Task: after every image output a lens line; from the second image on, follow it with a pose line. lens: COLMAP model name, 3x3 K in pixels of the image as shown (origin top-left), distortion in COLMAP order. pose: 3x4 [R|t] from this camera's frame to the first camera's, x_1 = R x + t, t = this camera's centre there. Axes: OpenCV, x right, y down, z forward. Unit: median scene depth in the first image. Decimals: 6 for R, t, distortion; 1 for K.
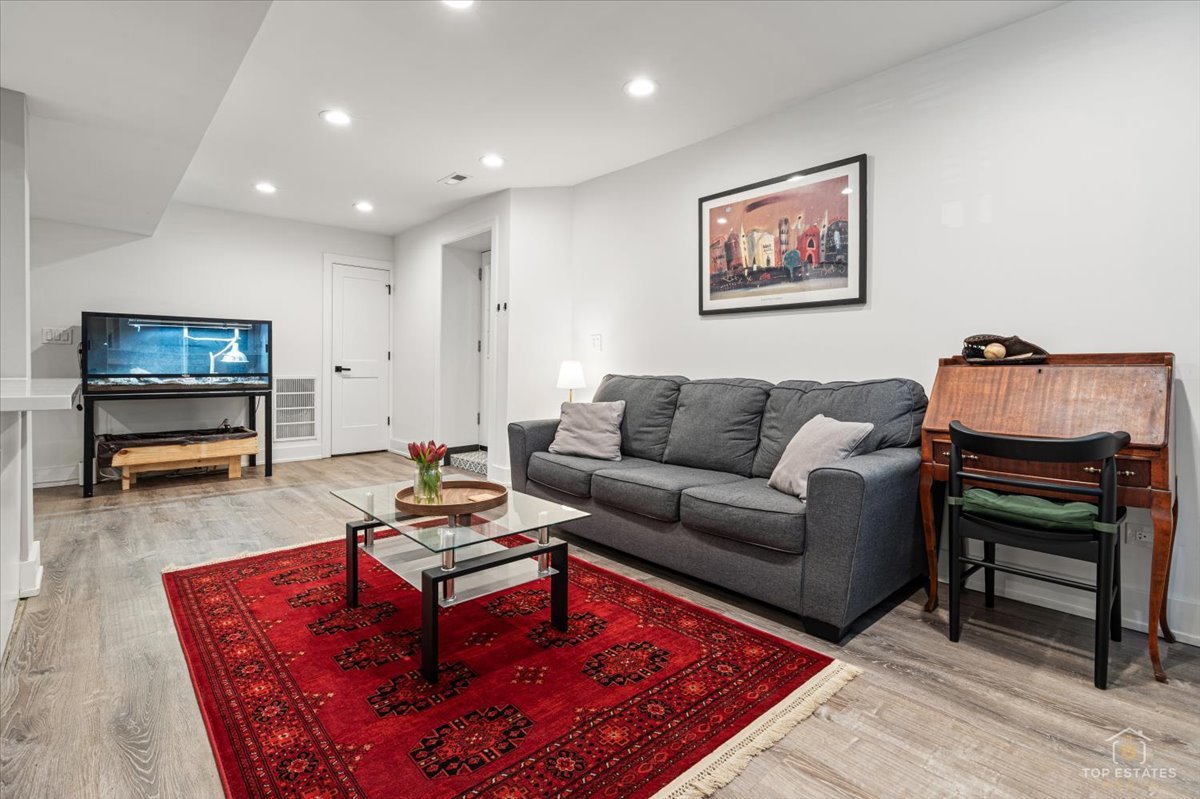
lens RADIAL K [[559.1, 0, 603.7], [0, 559.1, 367.3], [0, 0, 1]] dist [-0.000297, 0.000582]
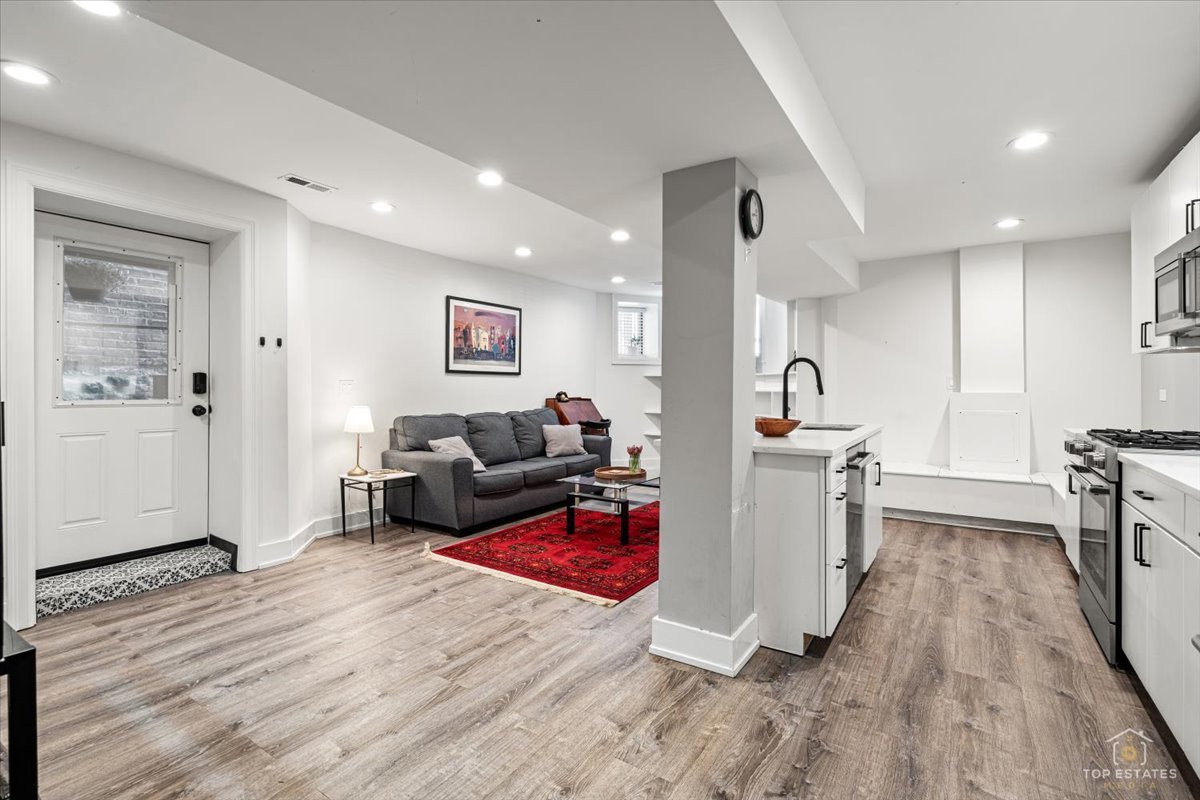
lens RADIAL K [[547.5, 0, 603.2], [0, 547.5, 386.7], [0, 0, 1]] dist [-0.002699, -0.000351]
pose [[-0.244100, -0.006400, 0.969729, -1.461683], [-0.001486, 0.999980, 0.006225, -0.068559], [-0.969749, 0.000079, -0.244104, 1.013357]]
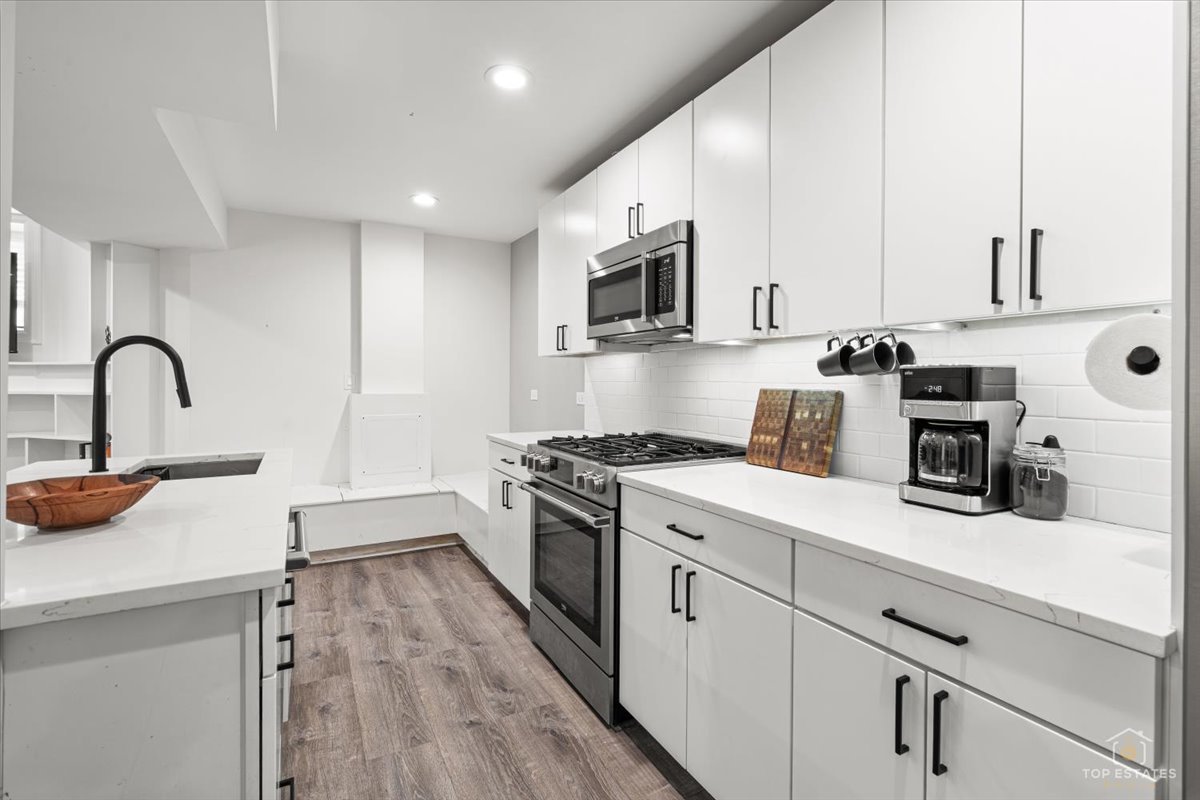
lens RADIAL K [[551.3, 0, 599.6], [0, 551.3, 384.8], [0, 0, 1]] dist [-0.001630, 0.000221]
pose [[-0.971069, -0.012030, 0.238497, -1.085564], [-0.010636, 0.999918, 0.007130, -0.079361], [-0.238563, 0.004387, -0.971117, 0.795463]]
